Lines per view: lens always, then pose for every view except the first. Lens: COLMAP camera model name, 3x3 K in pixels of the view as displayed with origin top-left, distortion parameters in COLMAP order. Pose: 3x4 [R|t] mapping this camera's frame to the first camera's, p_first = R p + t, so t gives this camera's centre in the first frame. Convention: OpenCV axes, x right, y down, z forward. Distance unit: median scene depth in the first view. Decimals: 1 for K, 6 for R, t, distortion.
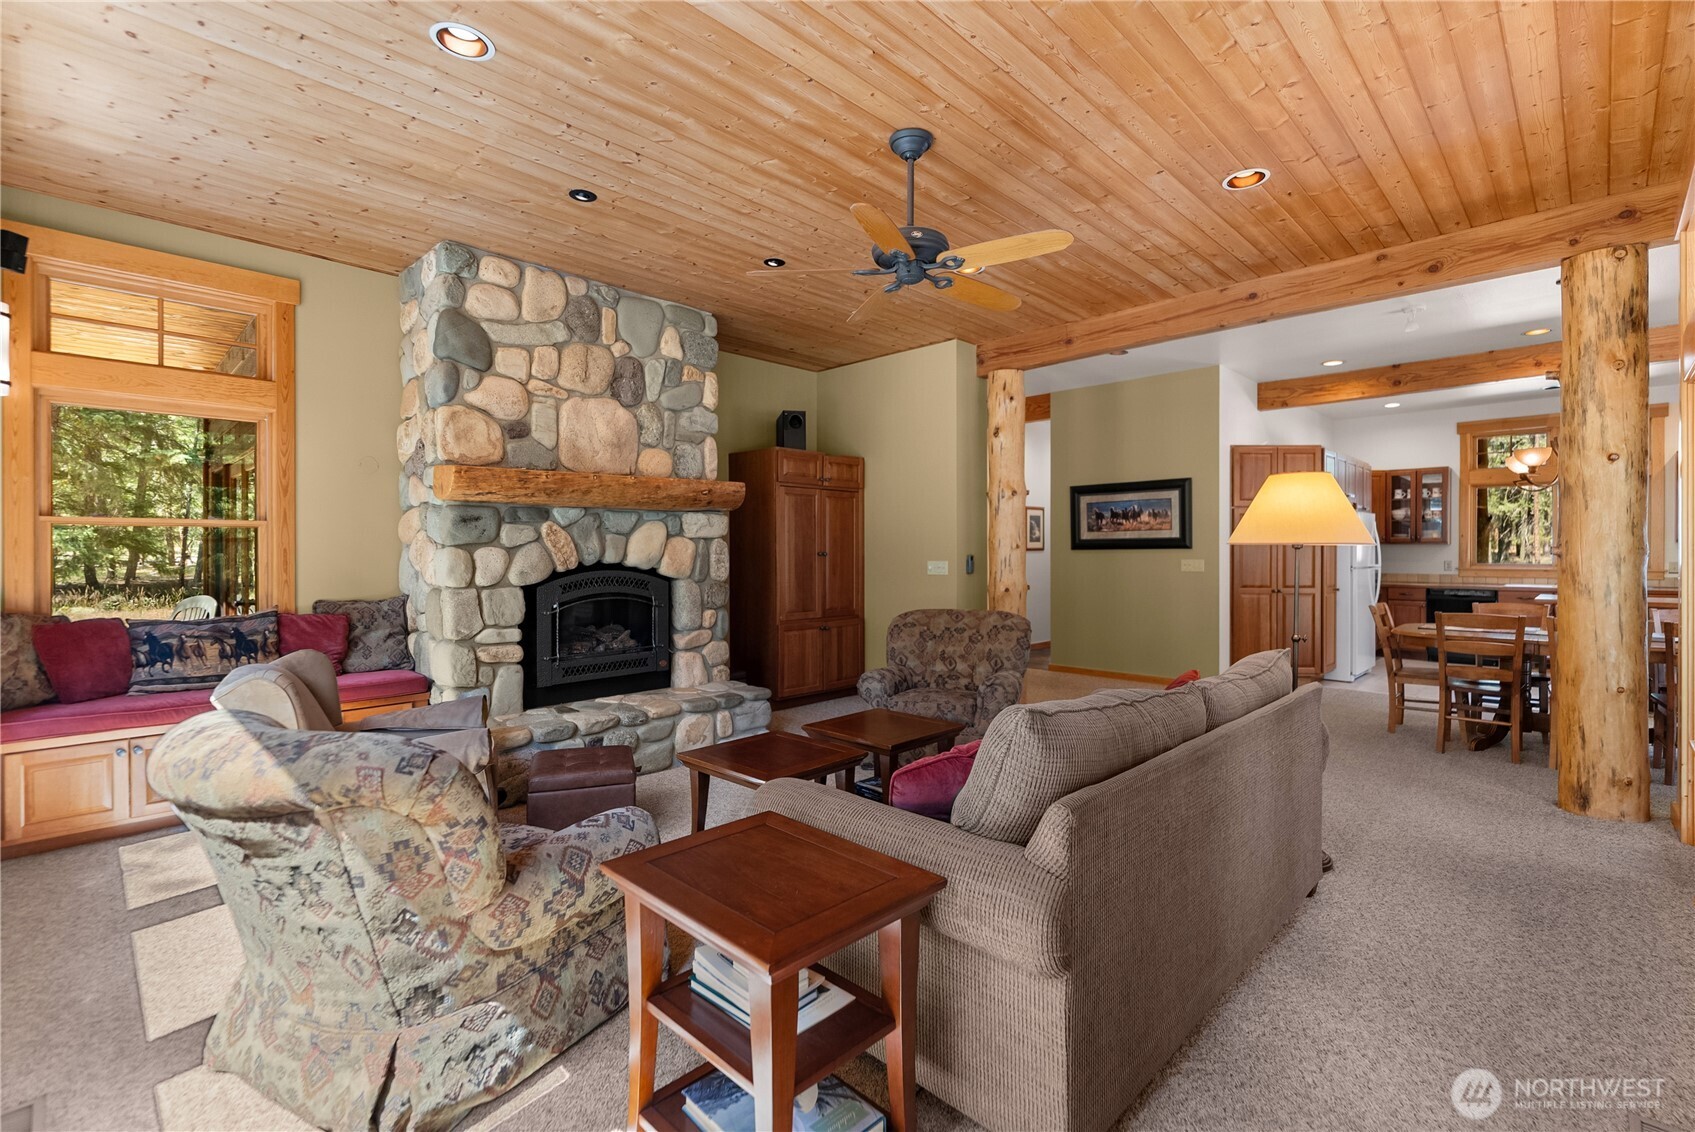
lens RADIAL K [[754.8, 0, 848.8], [0, 754.8, 555.6], [0, 0, 1]] dist [-0.000212, -0.000007]
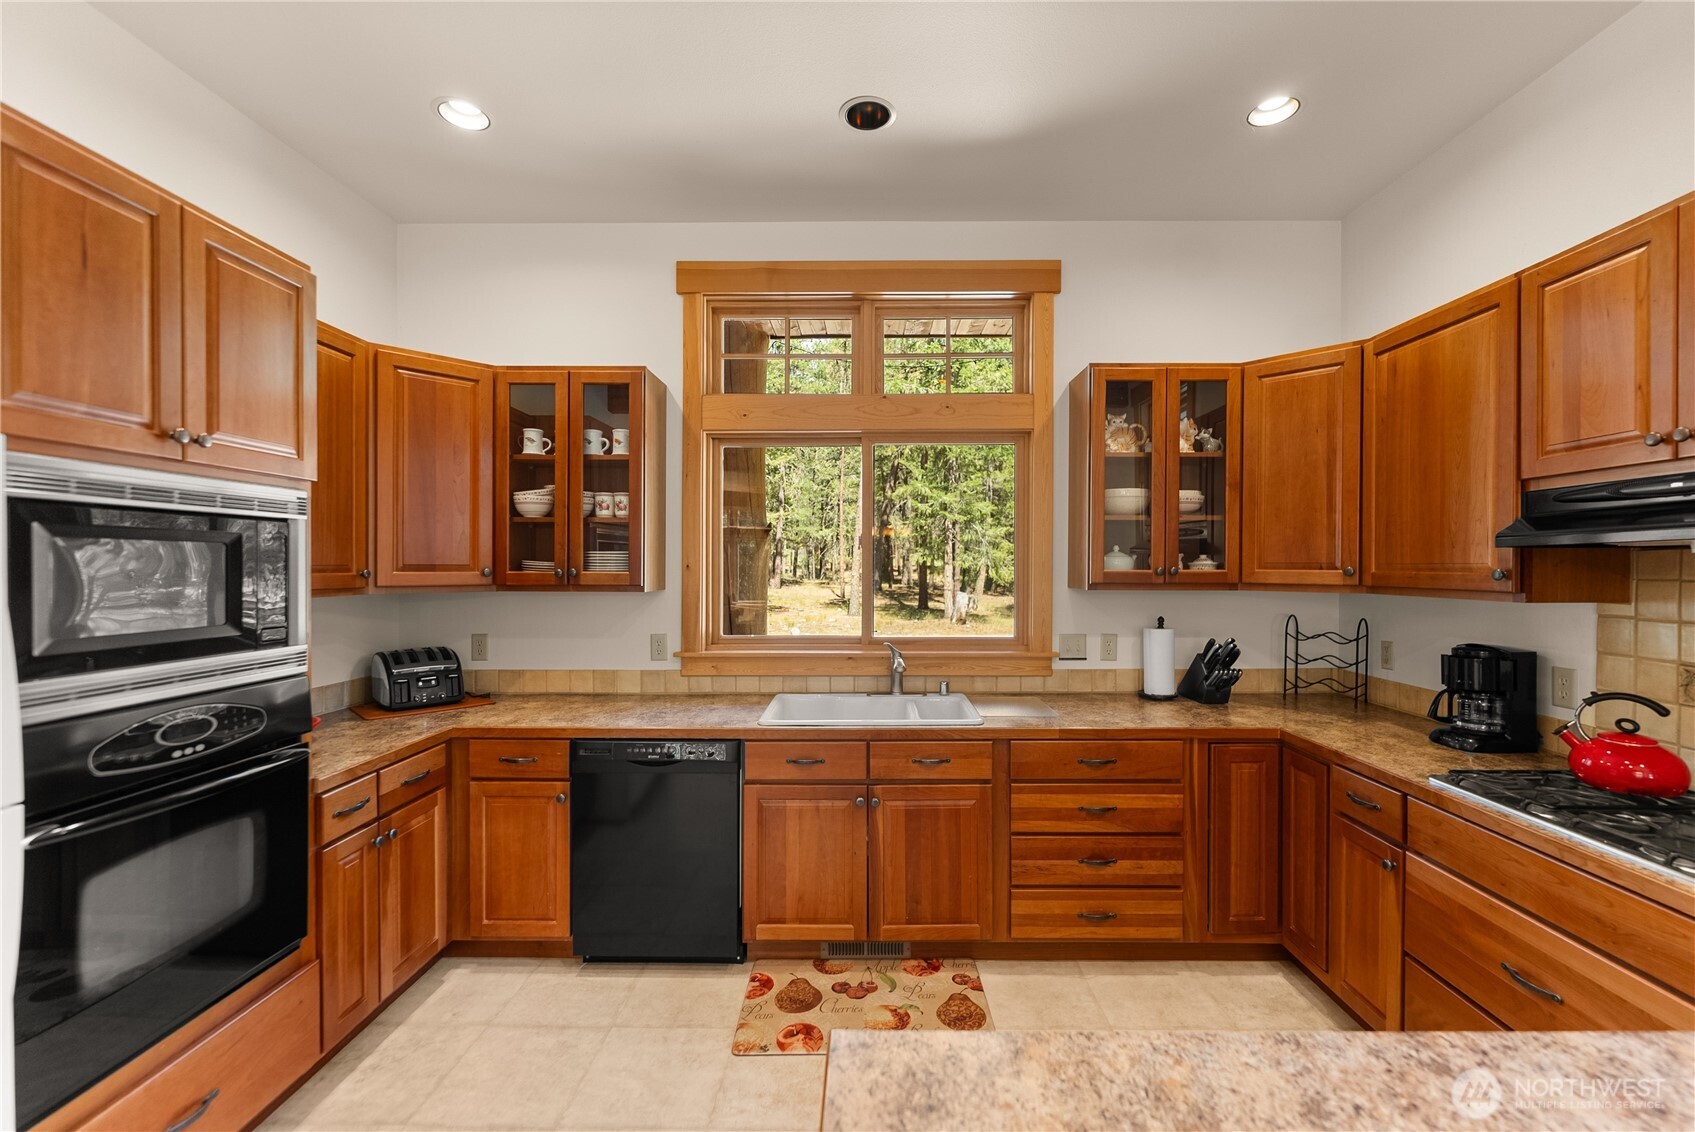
lens RADIAL K [[709.5, 0, 859.3], [0, 709.5, 571.6], [0, 0, 1]] dist [0.001109, 0.000162]
pose [[0.722875, -0.004389, 0.690965, 1.185157], [0.001787, 0.999988, 0.004481, -0.047689], [-0.690976, -0.002005, 0.722874, 1.291494]]
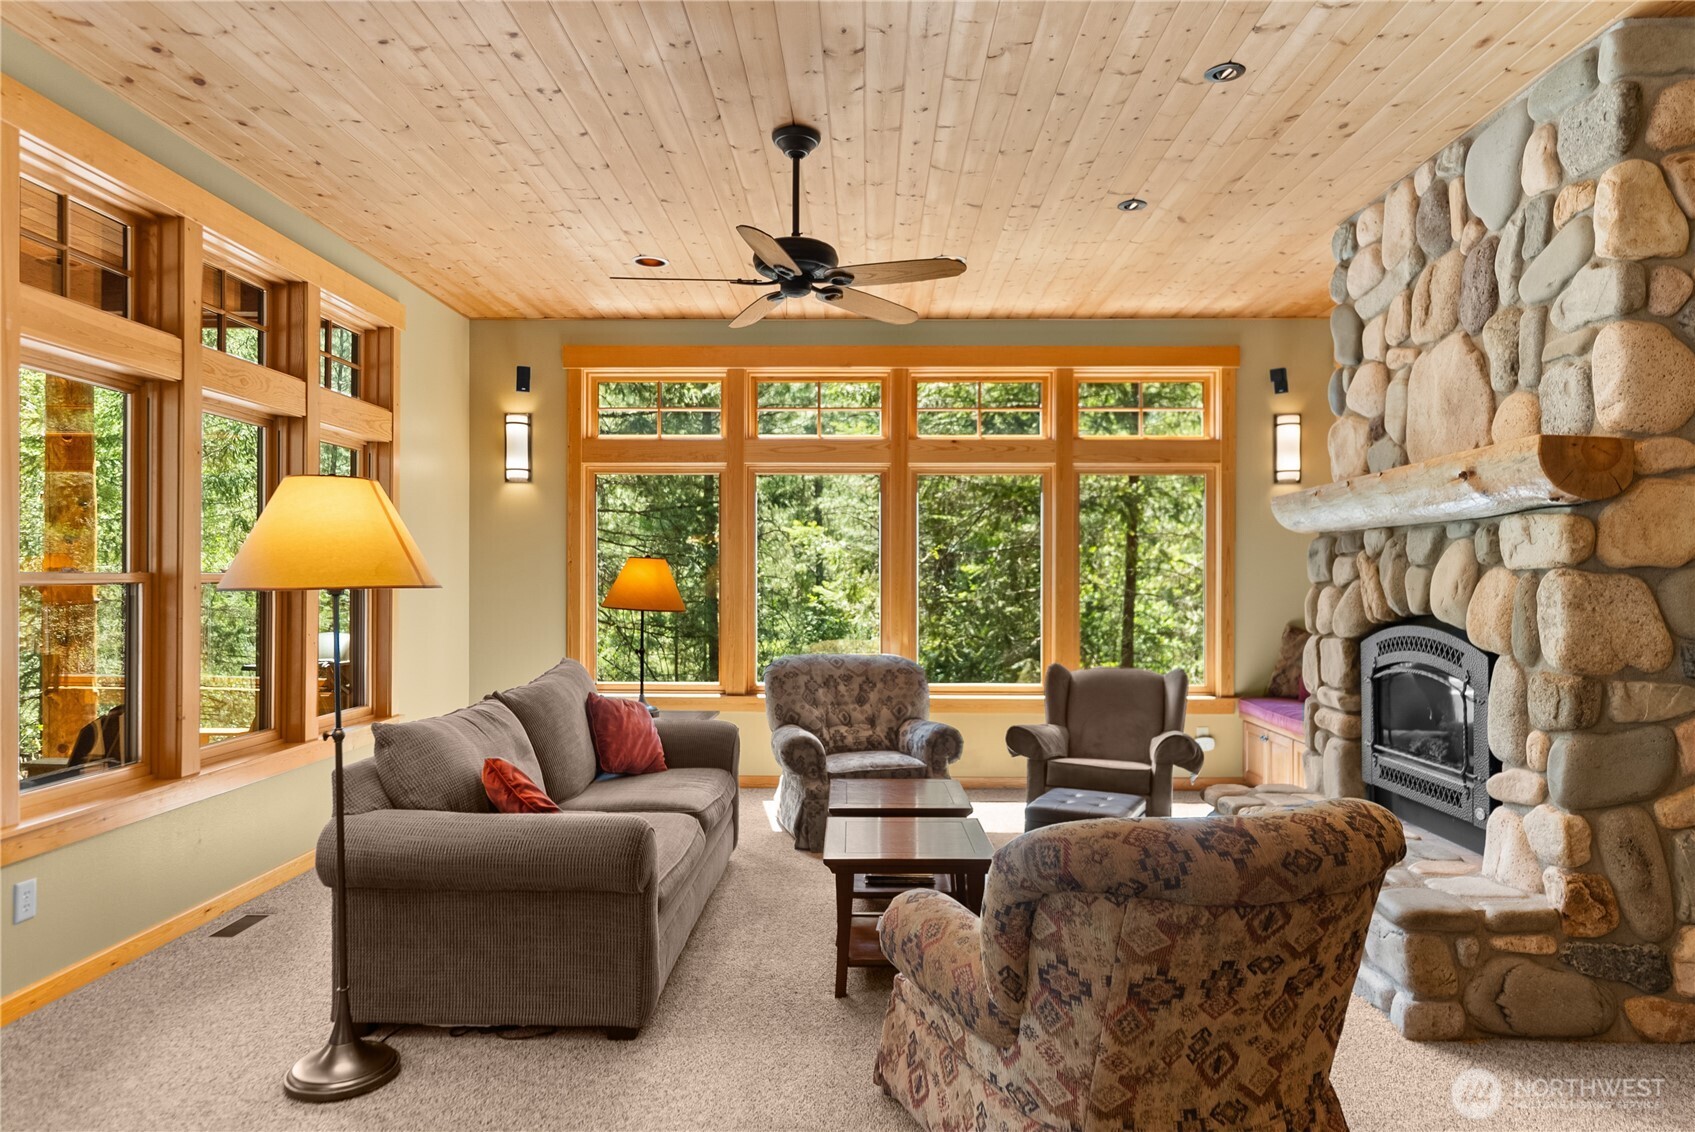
lens RADIAL K [[1030.9, 0, 844.8], [0, 1030.9, 580.3], [0, 0, 1]] dist [0.001865, 0.001640]
pose [[-0.728366, 0.001634, -0.685187, 0.571575], [-0.005671, 0.999949, 0.008413, -0.020955], [0.685165, 0.010013, -0.728319, 1.254242]]
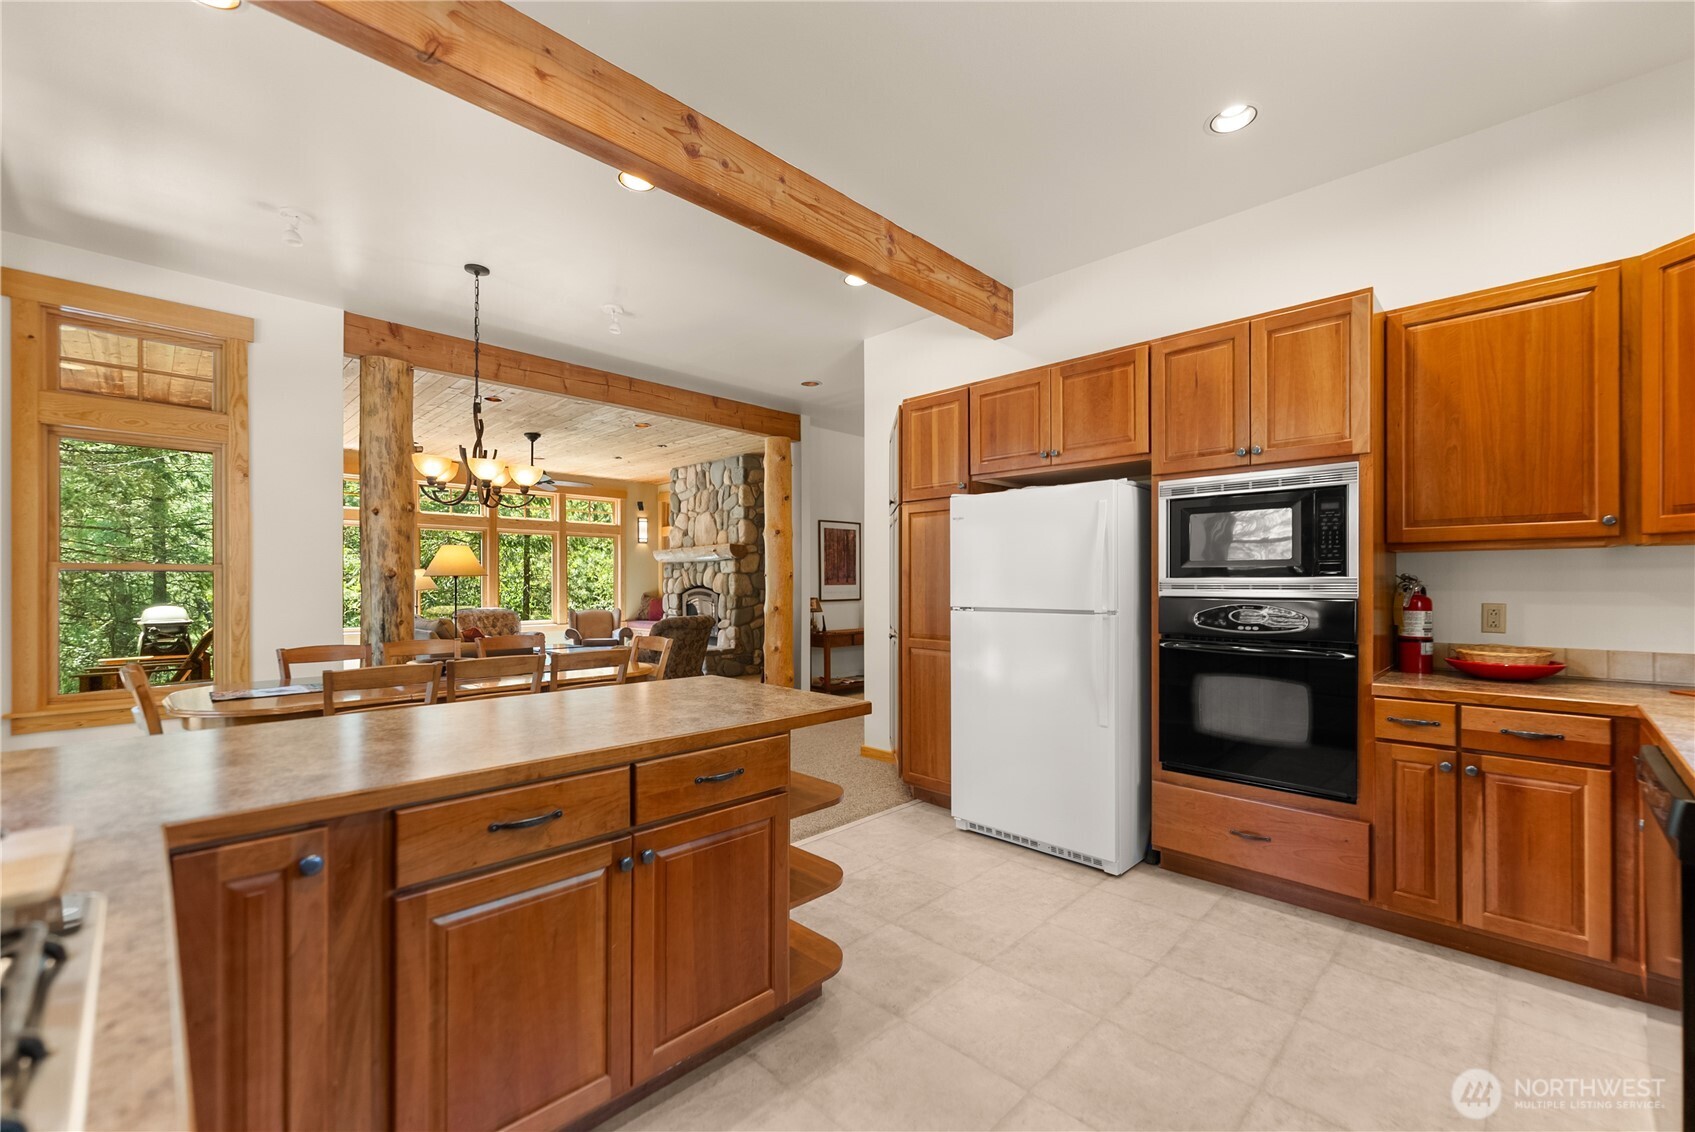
lens RADIAL K [[698.7, 0, 850.2], [0, 698.7, 571.6], [0, 0, 1]] dist [0.003215, 0.000204]
pose [[0.001242, -0.014479, -0.999894, 1.746015], [-0.002461, 0.999892, -0.014482, -0.002020], [0.999996, 0.002479, 0.001207, 1.414006]]
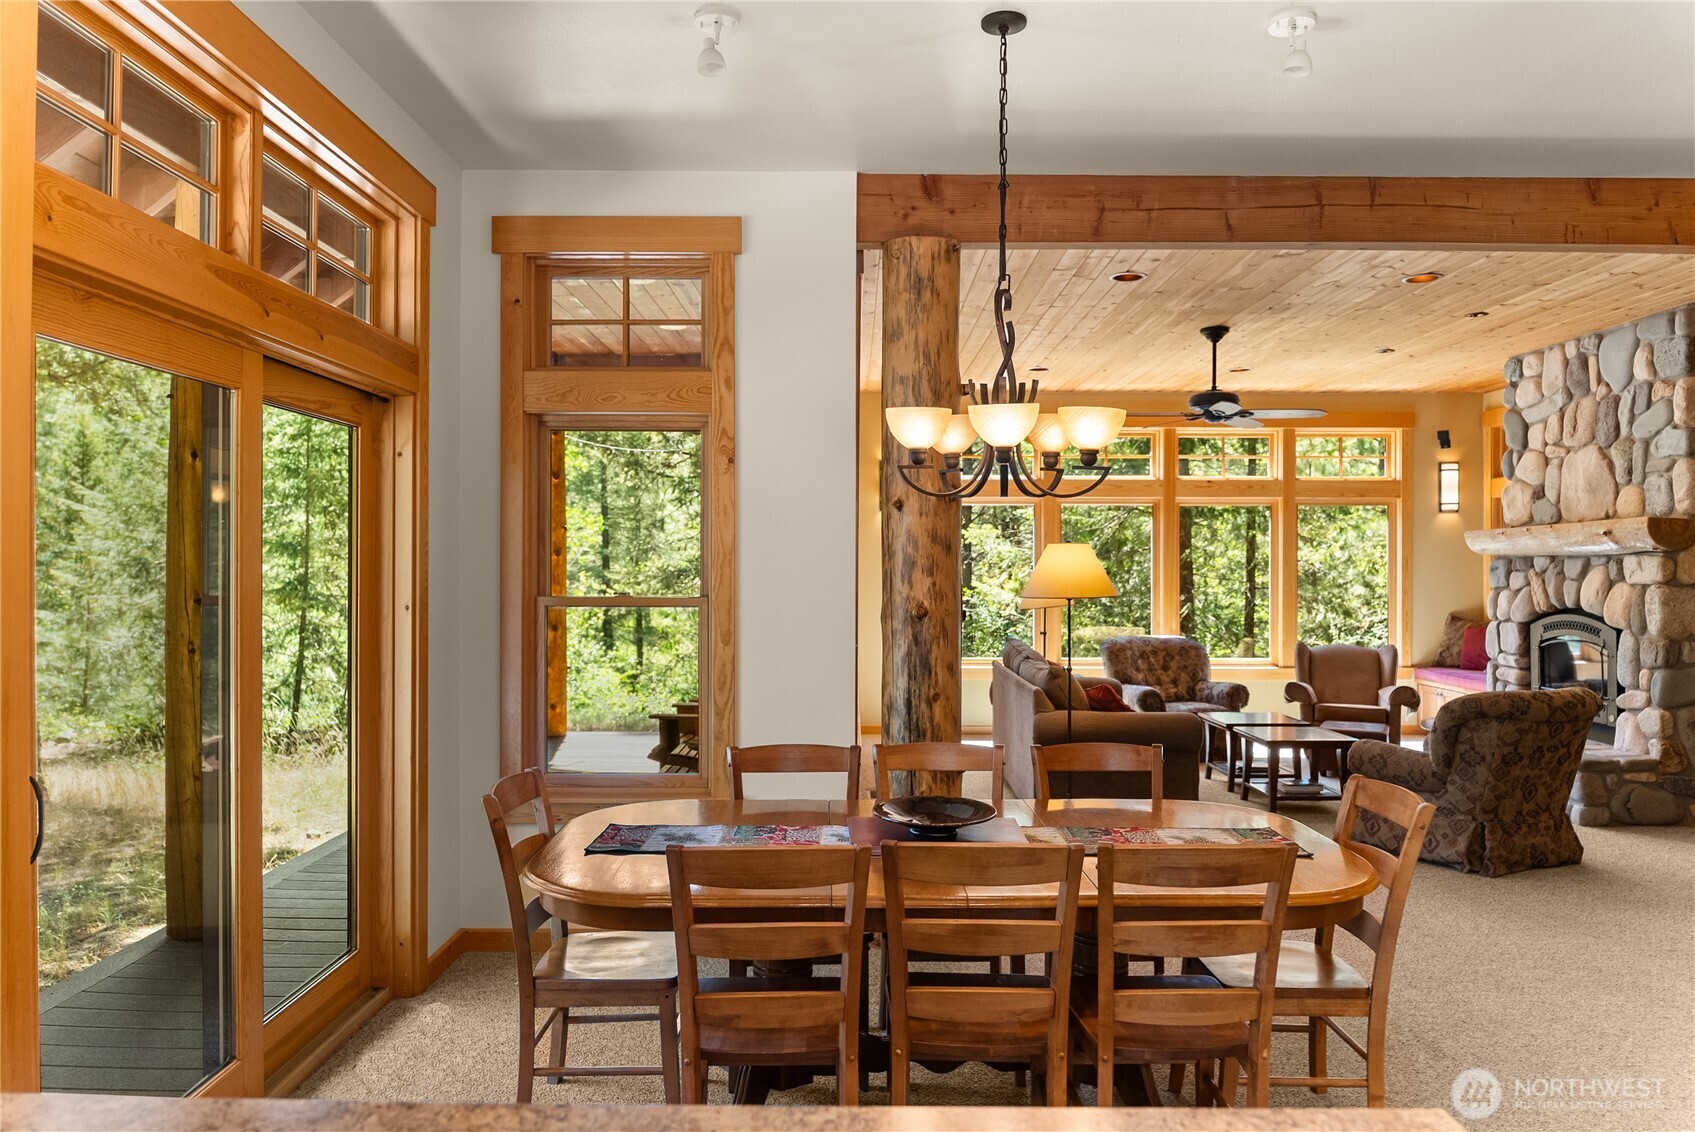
lens RADIAL K [[1156.0, 0, 847.5], [0, 1156.0, 566.0], [0, 0, 1]] dist [-0.002224, -0.006347]
pose [[-0.713519, 0.002551, -0.700632, 1.468601], [-0.003886, 0.999964, 0.007598, -0.054061], [0.700626, 0.008144, -0.713483, 1.397304]]
